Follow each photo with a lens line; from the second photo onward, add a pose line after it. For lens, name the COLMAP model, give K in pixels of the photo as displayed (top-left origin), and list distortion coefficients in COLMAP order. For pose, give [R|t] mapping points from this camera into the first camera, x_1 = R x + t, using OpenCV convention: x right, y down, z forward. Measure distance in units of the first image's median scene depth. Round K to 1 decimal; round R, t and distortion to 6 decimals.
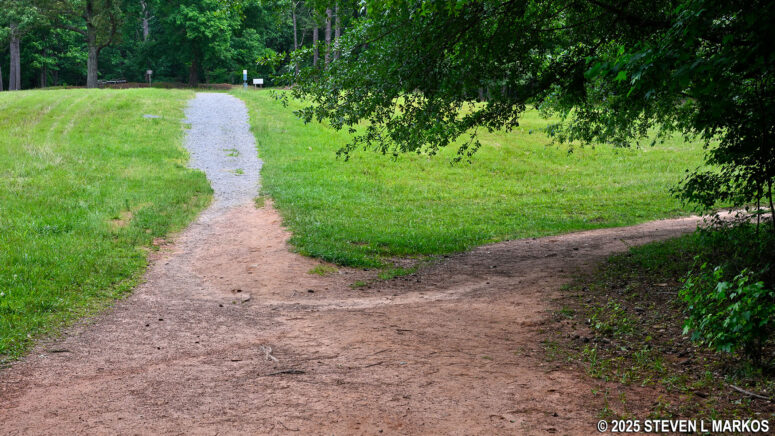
lens RADIAL K [[1095.5, 0, 387.6], [0, 1095.5, 218.7], [0, 0, 1]] dist [0.222283, 0.000000]
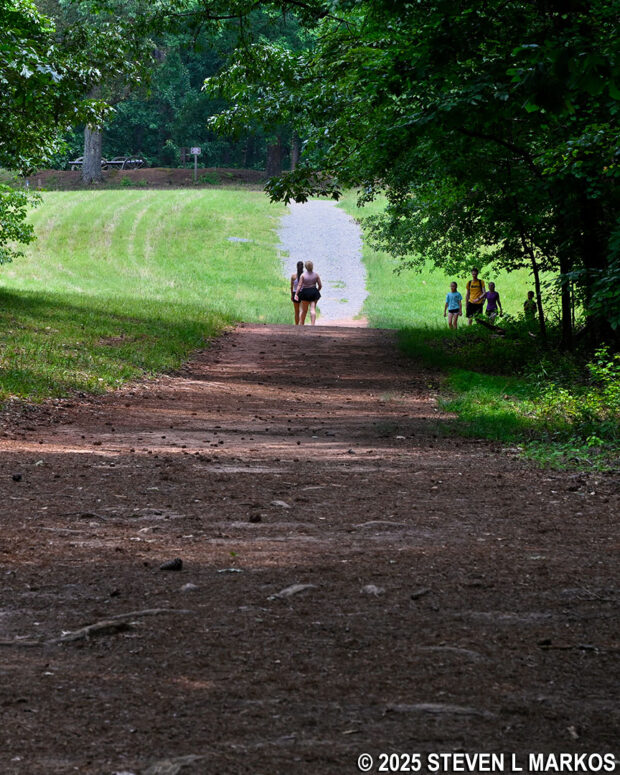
lens RADIAL K [[2183.0, 0, 310.0], [0, 2183.0, 387.1], [0, 0, 1]] dist [-0.115593, 0.000000]
pose [[0.987390, 0.048177, -0.150797, 0.099969], [-0.052138, 0.998388, -0.022424, 0.059476], [0.149473, 0.030004, 0.988310, -0.698671]]
